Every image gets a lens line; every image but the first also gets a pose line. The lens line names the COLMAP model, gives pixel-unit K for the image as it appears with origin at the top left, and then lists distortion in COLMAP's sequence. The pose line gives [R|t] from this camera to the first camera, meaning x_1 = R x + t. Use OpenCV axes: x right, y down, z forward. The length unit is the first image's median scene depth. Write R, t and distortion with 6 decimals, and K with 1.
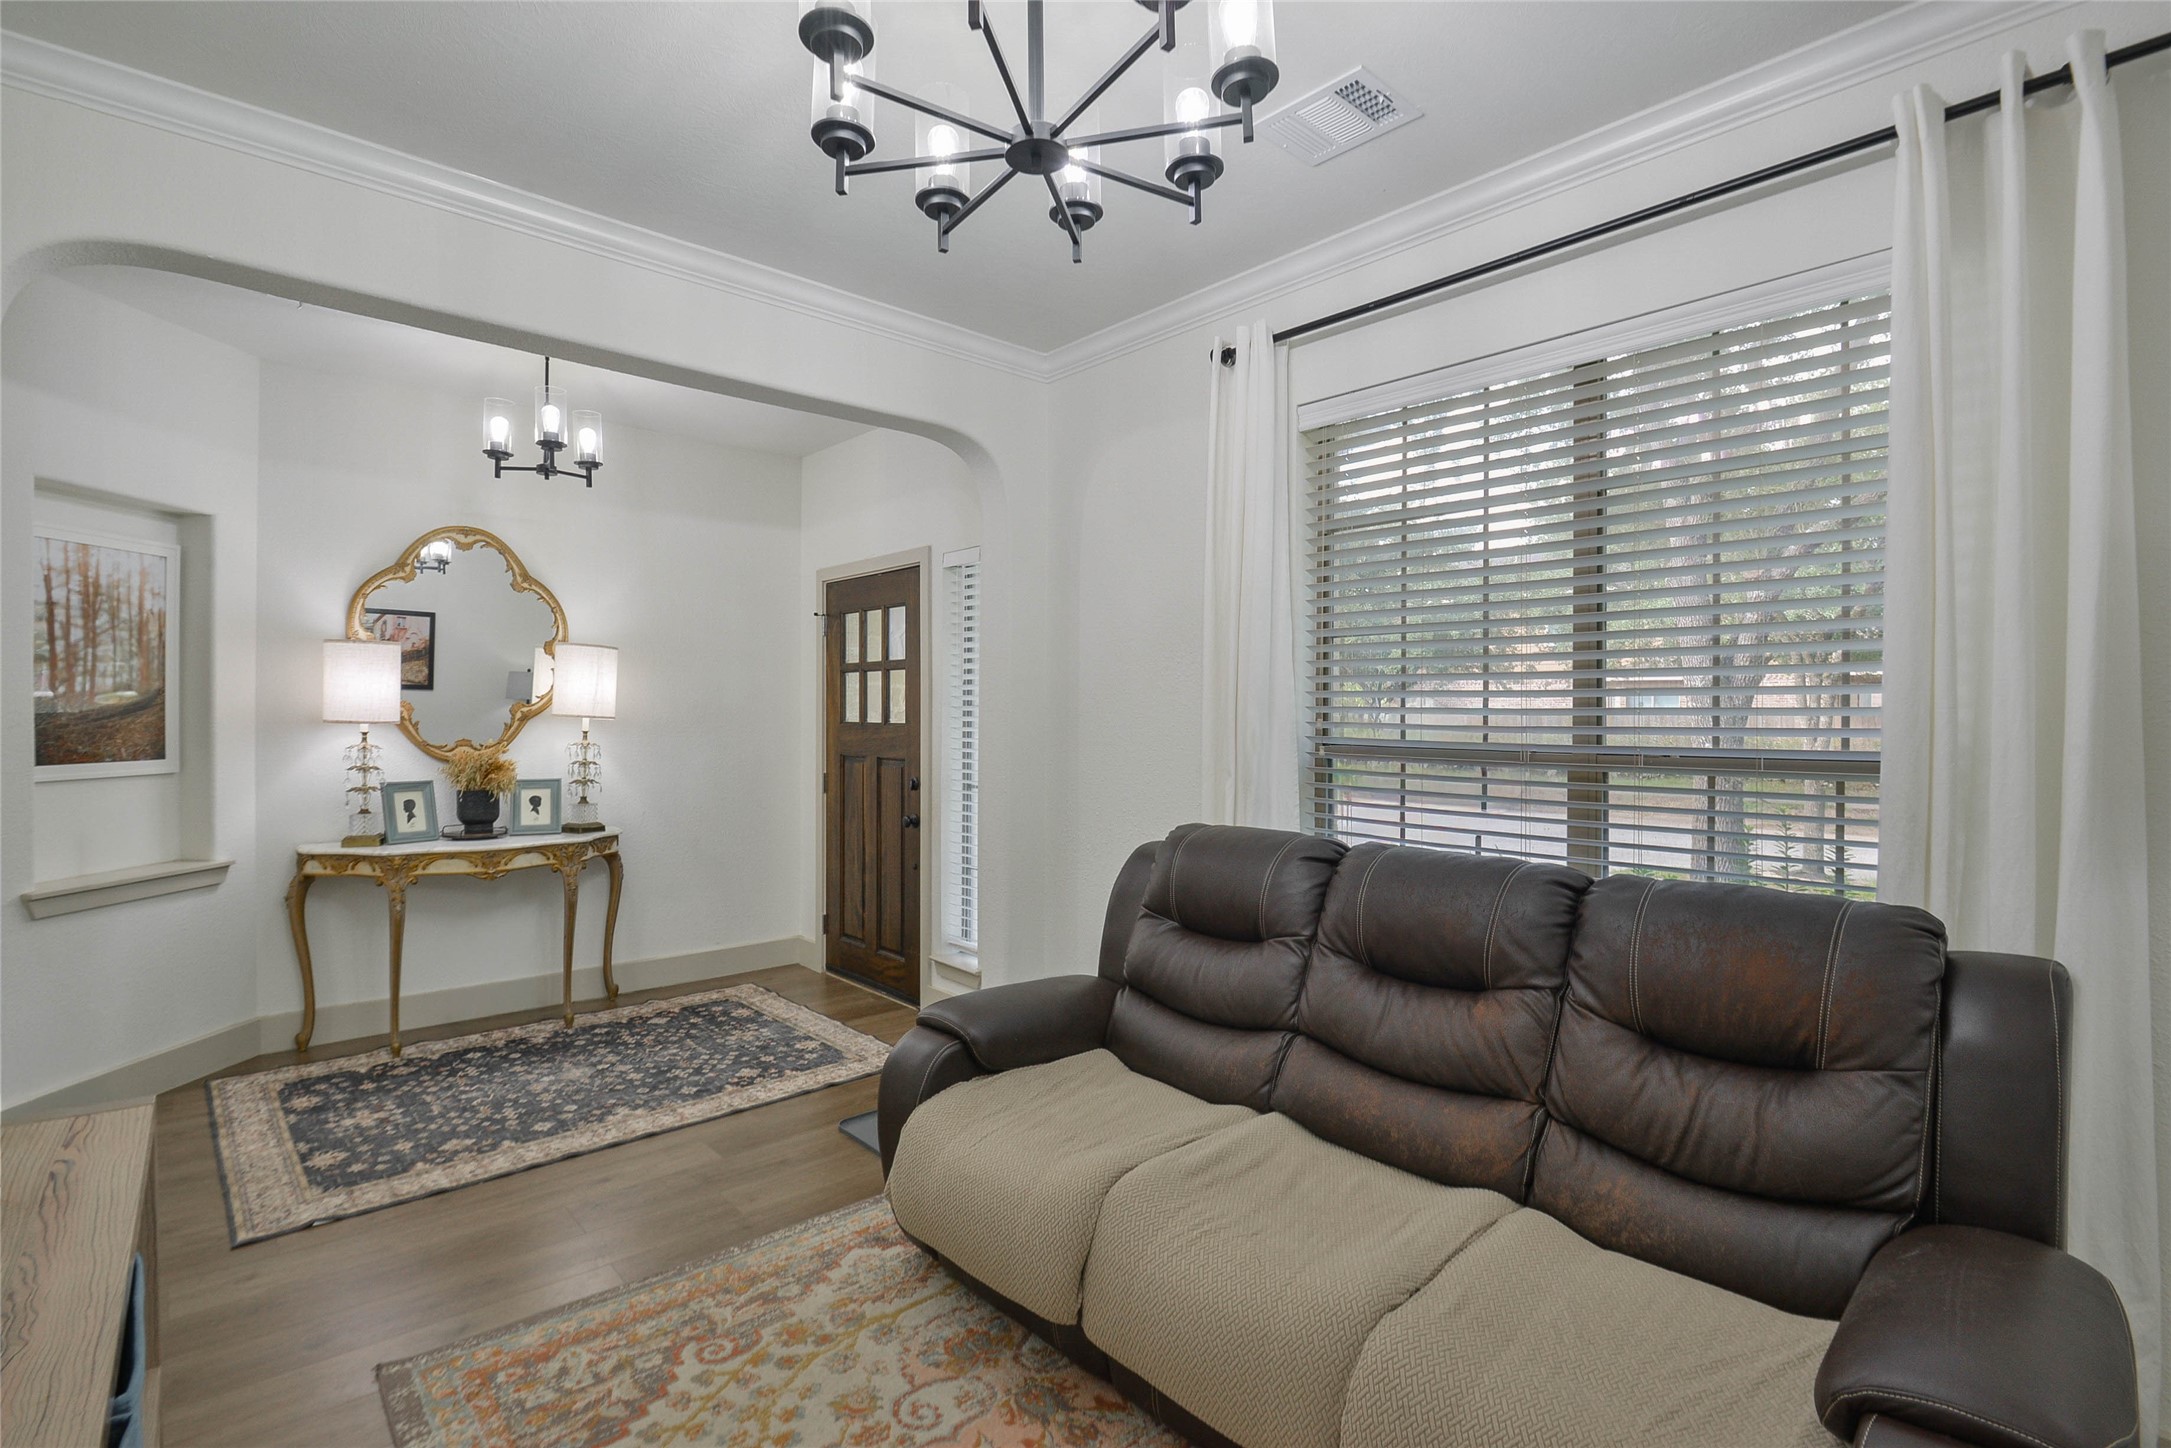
lens RADIAL K [[999.8, 0, 1074.3], [0, 999.8, 725.2], [0, 0, 1]] dist [-0.005685, -0.003874]
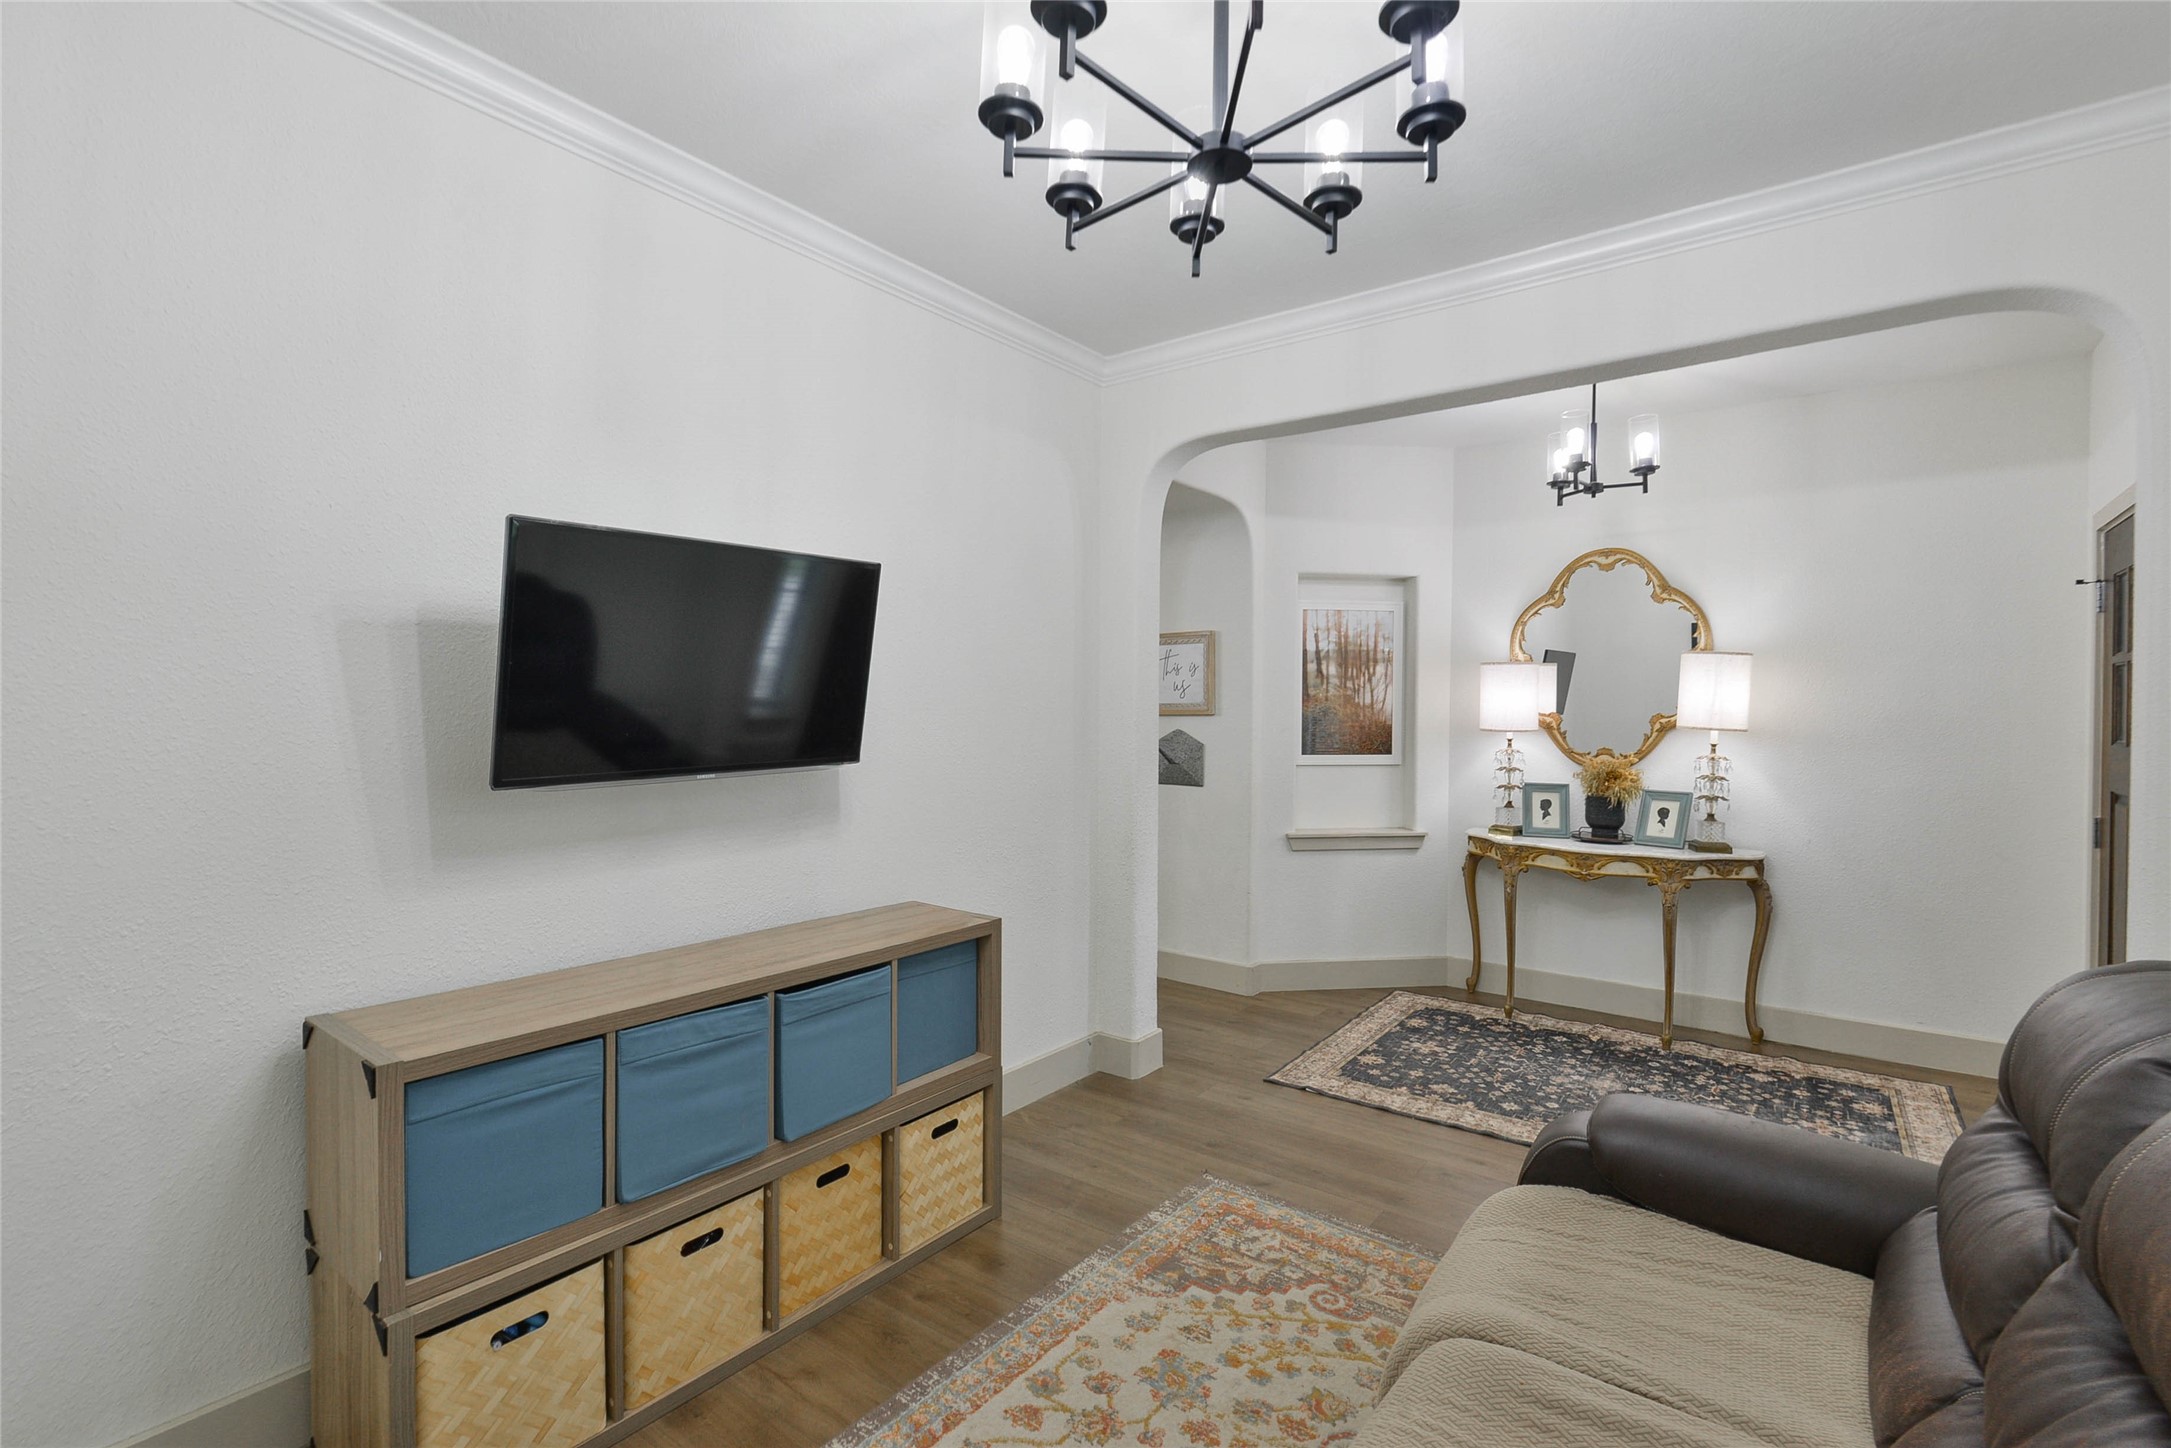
lens RADIAL K [[999.8, 0, 1079.6], [0, 999.8, 722.5], [0, 0, 1]] dist [-0.005685, -0.003874]
pose [[0.186151, 0.007016, -0.982496, 0.366657], [-0.018397, 0.999824, 0.003654, -0.007653], [0.982349, 0.017394, 0.186248, 0.277461]]
